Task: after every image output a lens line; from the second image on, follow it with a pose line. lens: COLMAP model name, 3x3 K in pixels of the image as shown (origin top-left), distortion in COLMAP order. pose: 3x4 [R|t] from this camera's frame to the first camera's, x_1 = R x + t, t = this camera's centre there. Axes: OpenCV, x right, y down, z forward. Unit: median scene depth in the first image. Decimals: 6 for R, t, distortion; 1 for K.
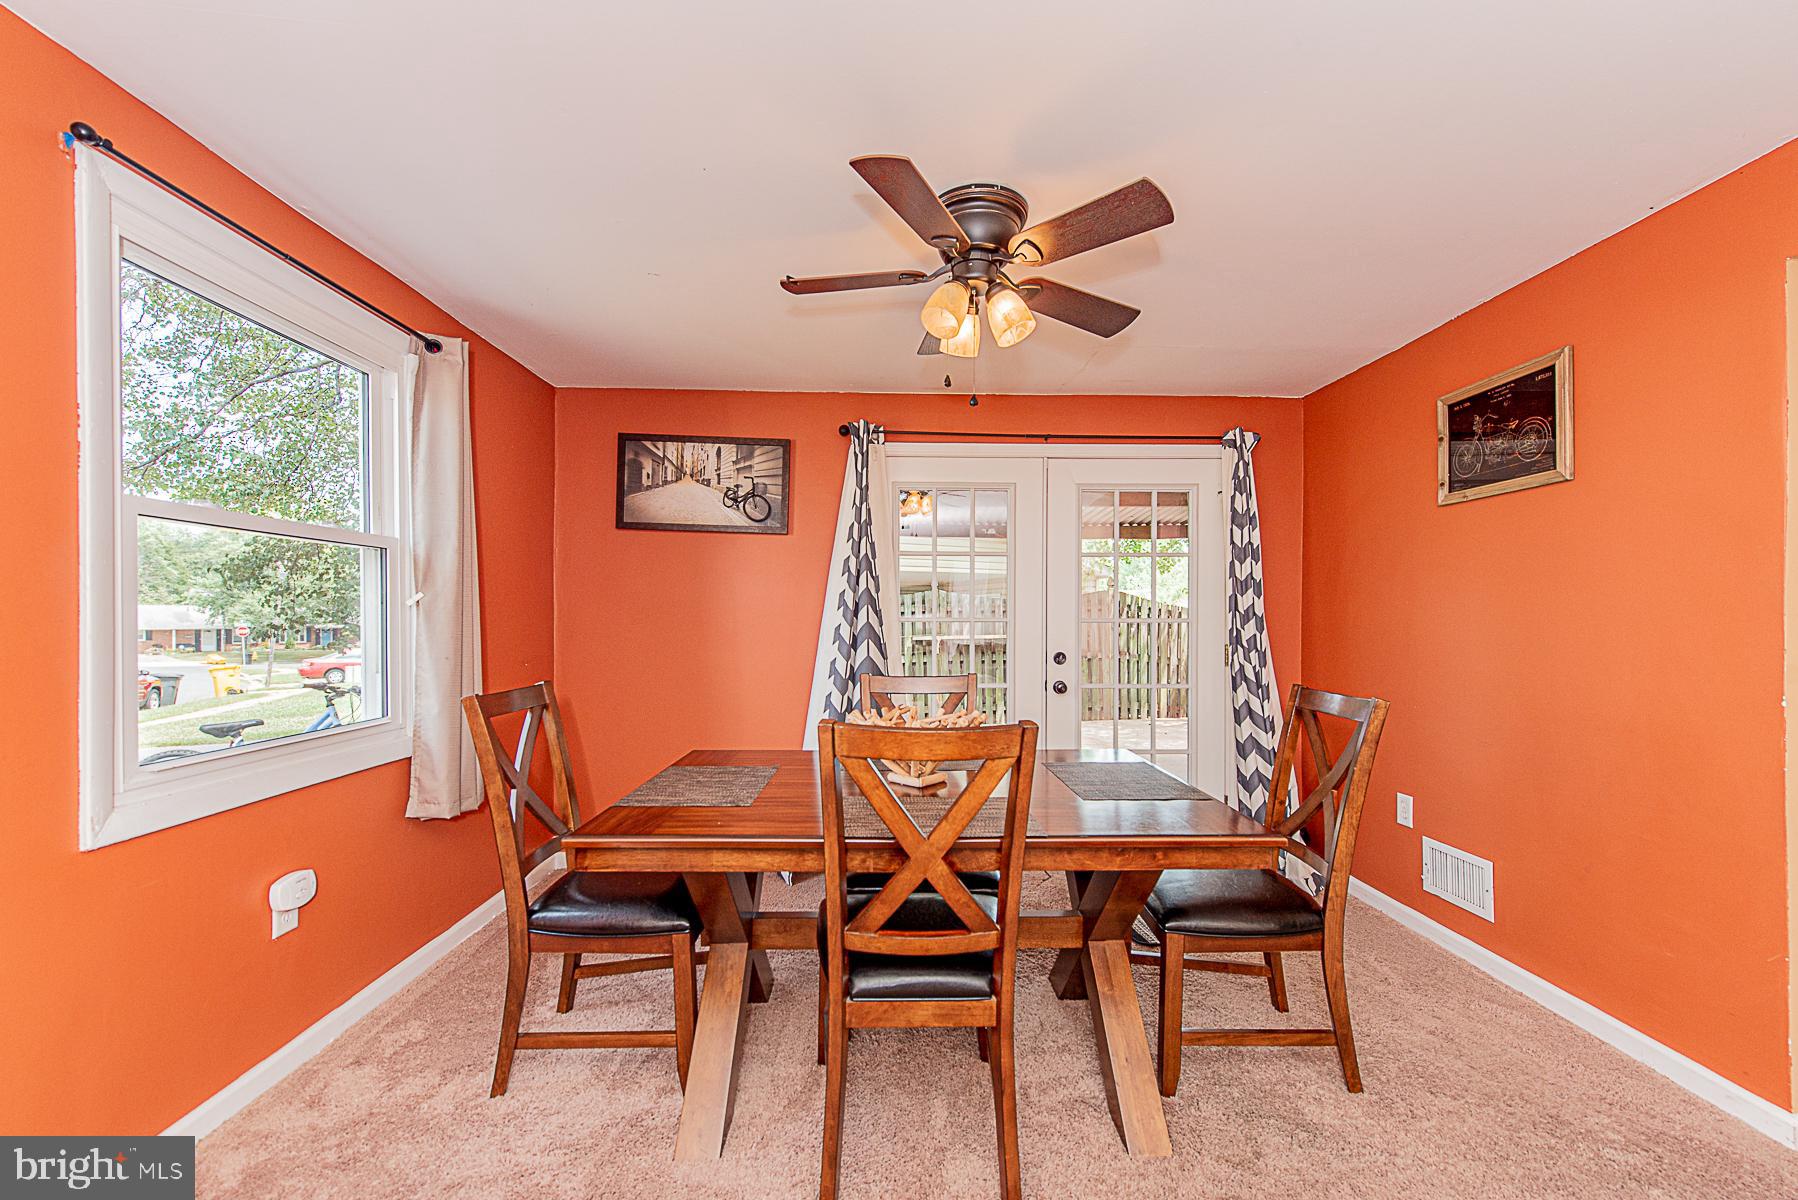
lens RADIAL K [[695.3, 0, 899.6], [0, 695.3, 621.3], [0, 0, 1]] dist [0.001630, 0.000100]
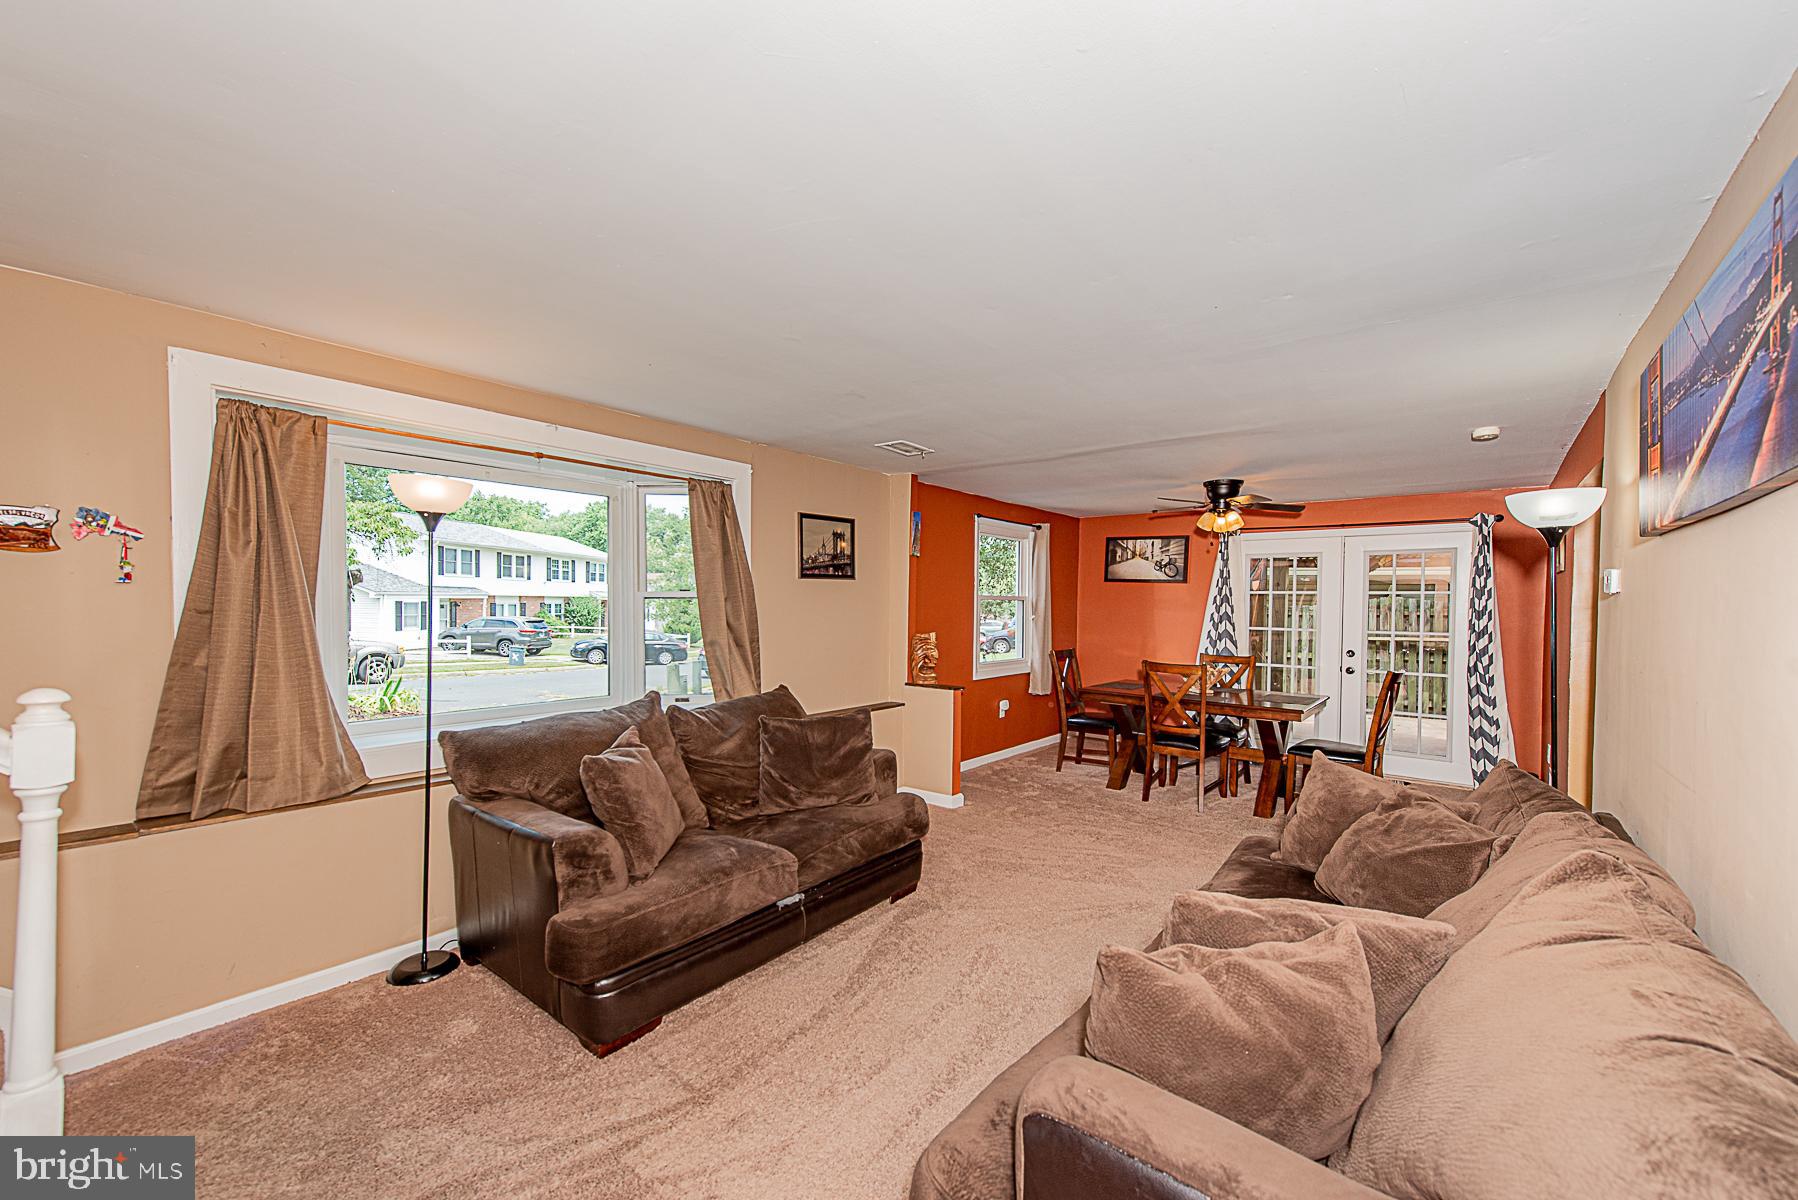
lens RADIAL K [[709.4, 0, 905.4], [0, 709.4, 619.0], [0, 0, 1]] dist [0.007795, -0.000483]
pose [[0.763538, 0.022646, -0.645366, 0.542518], [-0.014037, 0.999731, 0.018474, -0.050288], [0.645610, -0.005047, 0.763650, -1.076266]]
